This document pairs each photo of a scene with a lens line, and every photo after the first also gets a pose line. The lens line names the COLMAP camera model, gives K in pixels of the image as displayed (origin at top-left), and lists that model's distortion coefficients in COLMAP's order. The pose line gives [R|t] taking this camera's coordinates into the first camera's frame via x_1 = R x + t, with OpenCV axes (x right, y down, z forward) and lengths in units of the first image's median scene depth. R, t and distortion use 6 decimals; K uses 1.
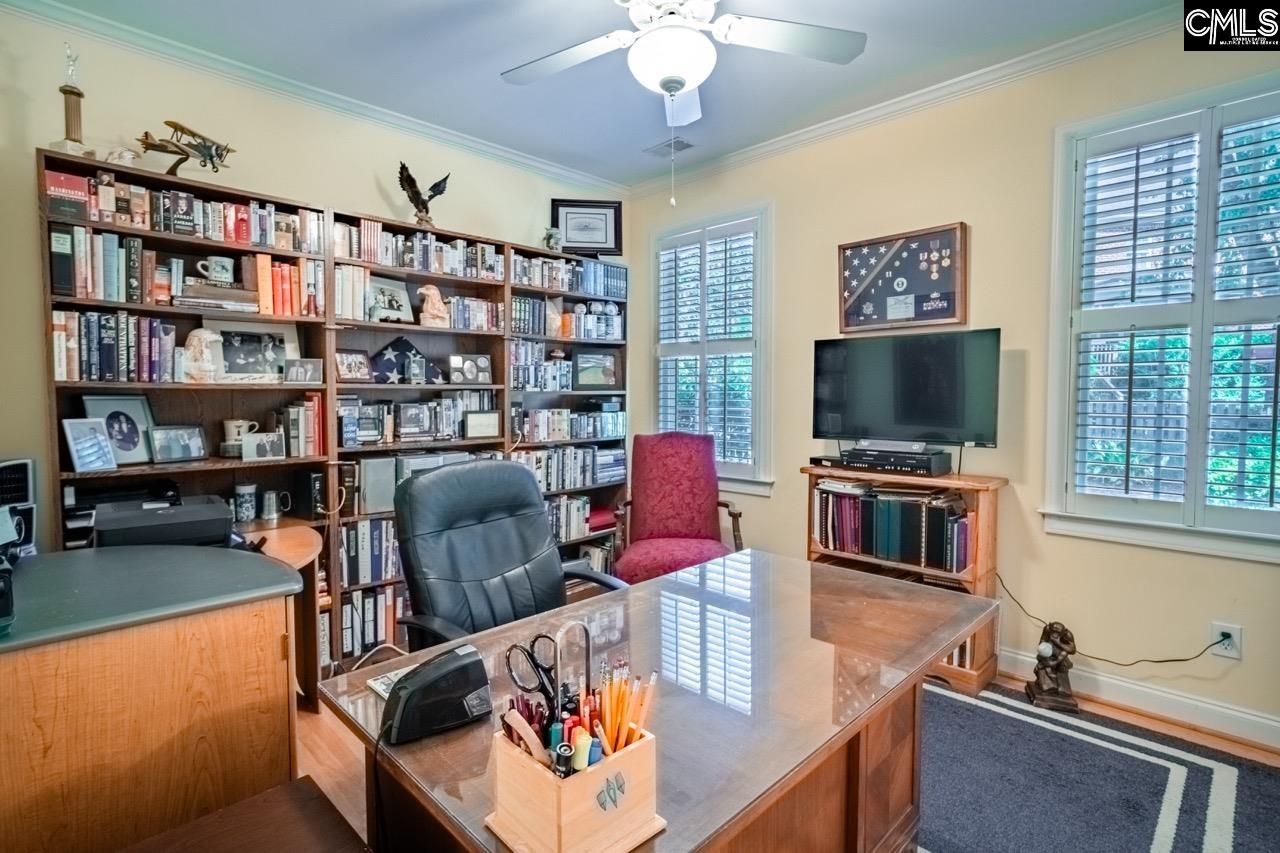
lens RADIAL K [[588.3, 0, 652.9], [0, 588.3, 423.2], [0, 0, 1]] dist [-0.003765, 0.000031]
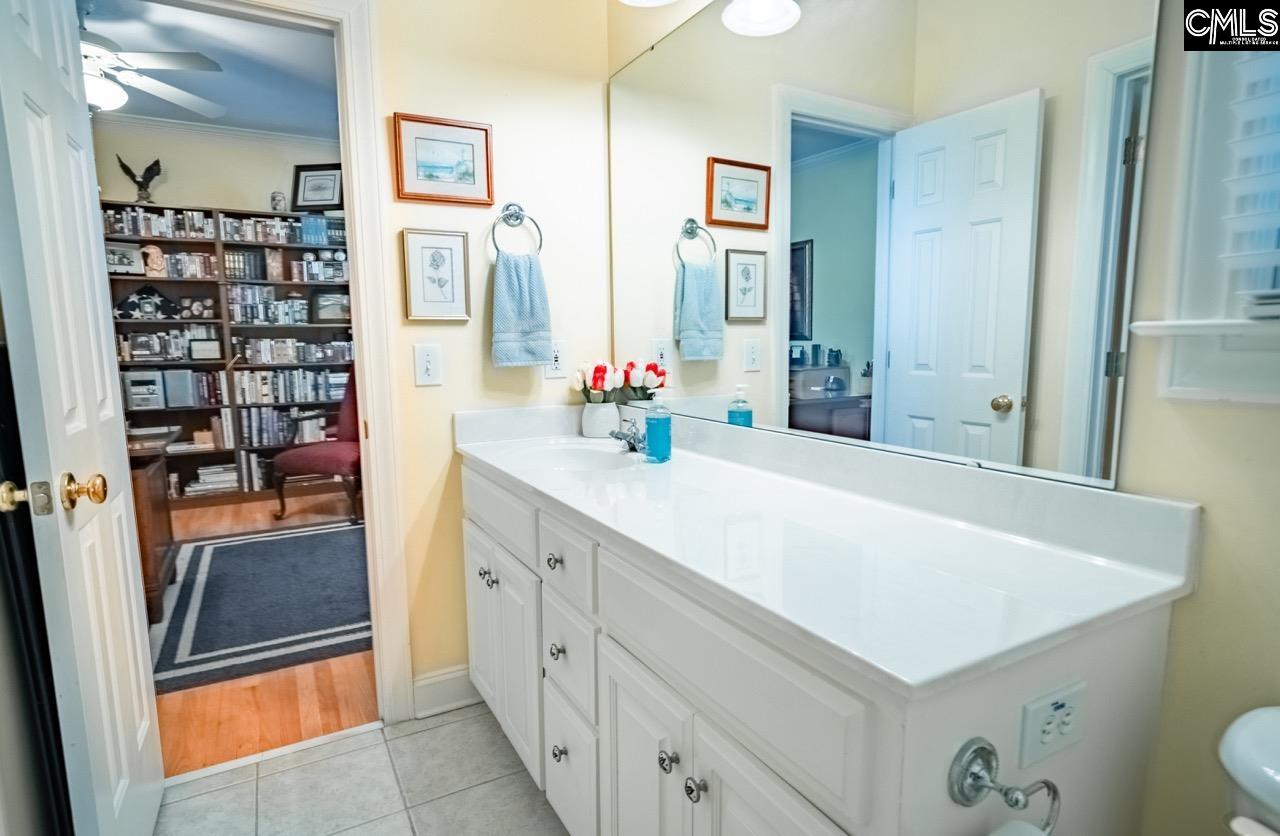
lens RADIAL K [[621.6, 0, 606.9], [0, 621.6, 412.6], [0, 0, 1]] dist [-0.001342, 0.014060]
pose [[0.966971, 0.022917, -0.253854, 0.997973], [-0.003950, 0.997177, 0.074977, 0.037025], [0.254855, -0.071498, 0.964332, -0.145951]]
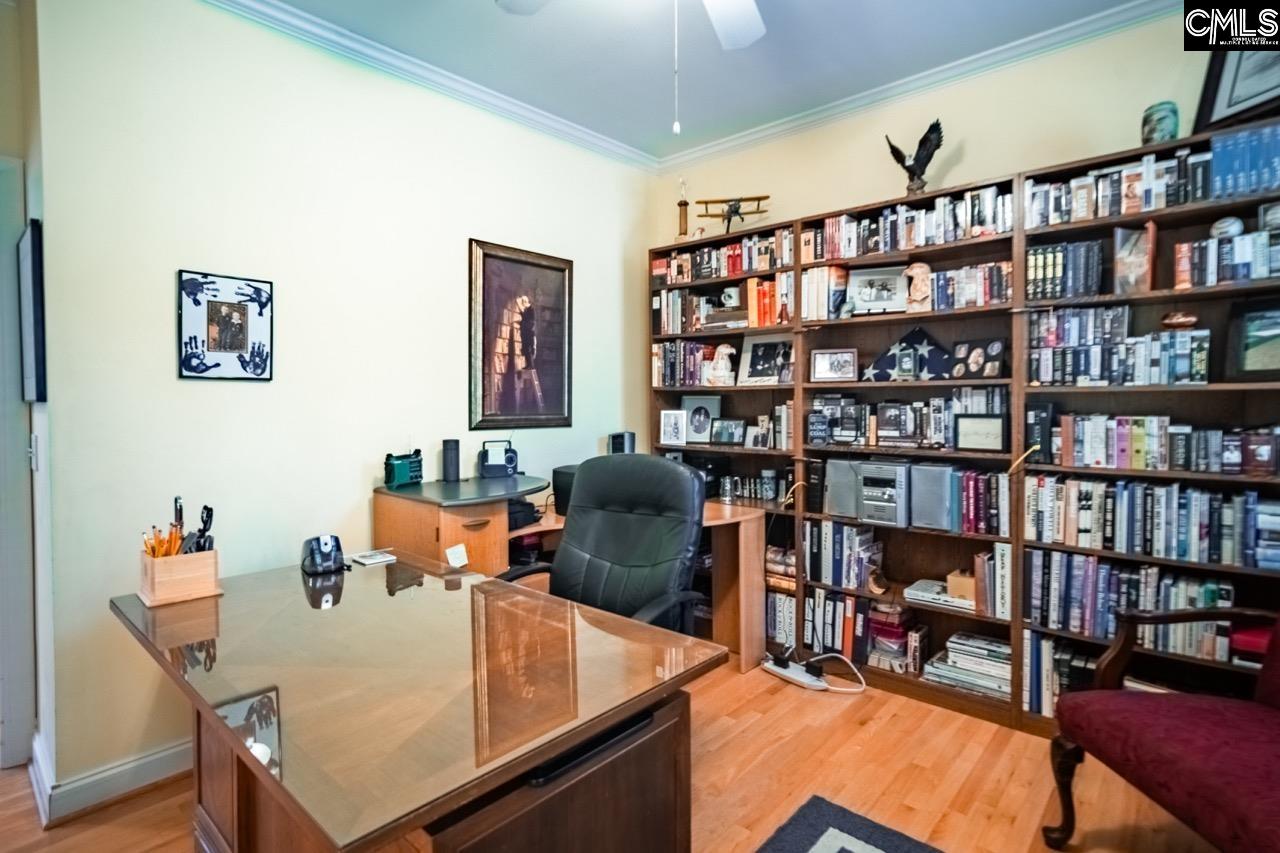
lens RADIAL K [[635.8, 0, 634.8], [0, 635.8, 420.4], [0, 0, 1]] dist [-0.025504, 0.014616]
pose [[0.075806, 0.030267, -0.996663, 0.493626], [-0.046128, 0.998576, 0.026817, -0.015402], [0.996055, 0.043941, 0.077095, 0.530086]]
